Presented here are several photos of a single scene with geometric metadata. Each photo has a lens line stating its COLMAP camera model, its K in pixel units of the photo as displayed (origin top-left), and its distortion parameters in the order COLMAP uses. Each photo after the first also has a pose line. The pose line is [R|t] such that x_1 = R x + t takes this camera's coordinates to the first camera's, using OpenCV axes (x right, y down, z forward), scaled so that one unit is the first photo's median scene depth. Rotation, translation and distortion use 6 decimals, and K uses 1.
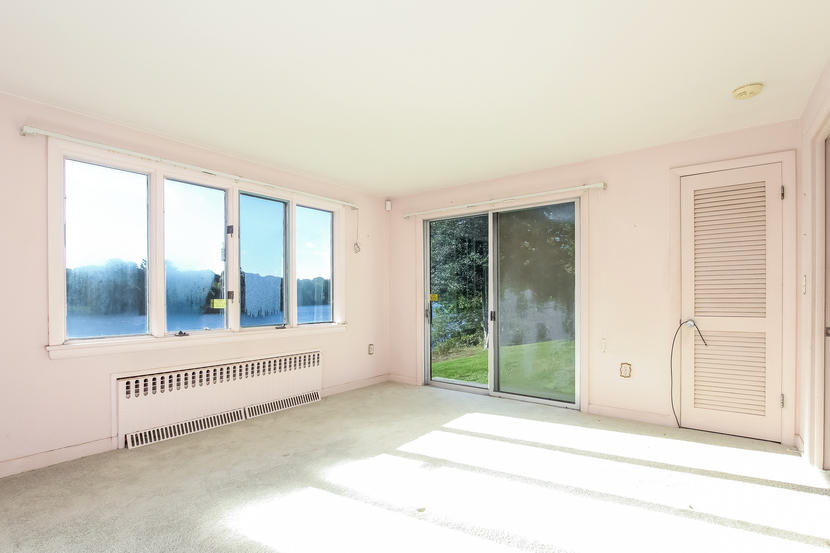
lens RADIAL K [[386.3, 0, 407.8], [0, 386.3, 297.5], [0, 0, 1]] dist [-0.009877, 0.000314]
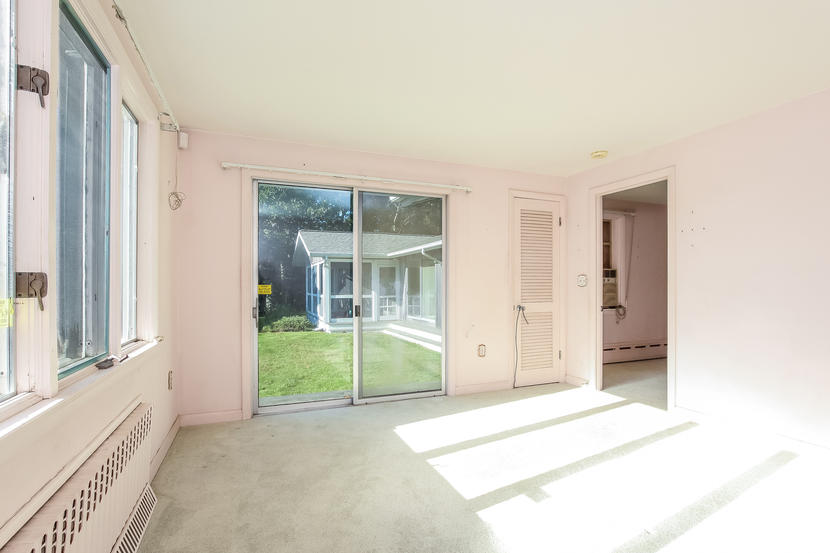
lens RADIAL K [[386.3, 0, 410.9], [0, 386.3, 287.9], [0, 0, 1]] dist [-0.009877, 0.000314]
pose [[0.528103, -0.000987, 0.849180, -0.562526], [0.002975, 0.999995, -0.000688, -0.003638], [-0.849175, 0.002890, 0.528104, 0.567817]]
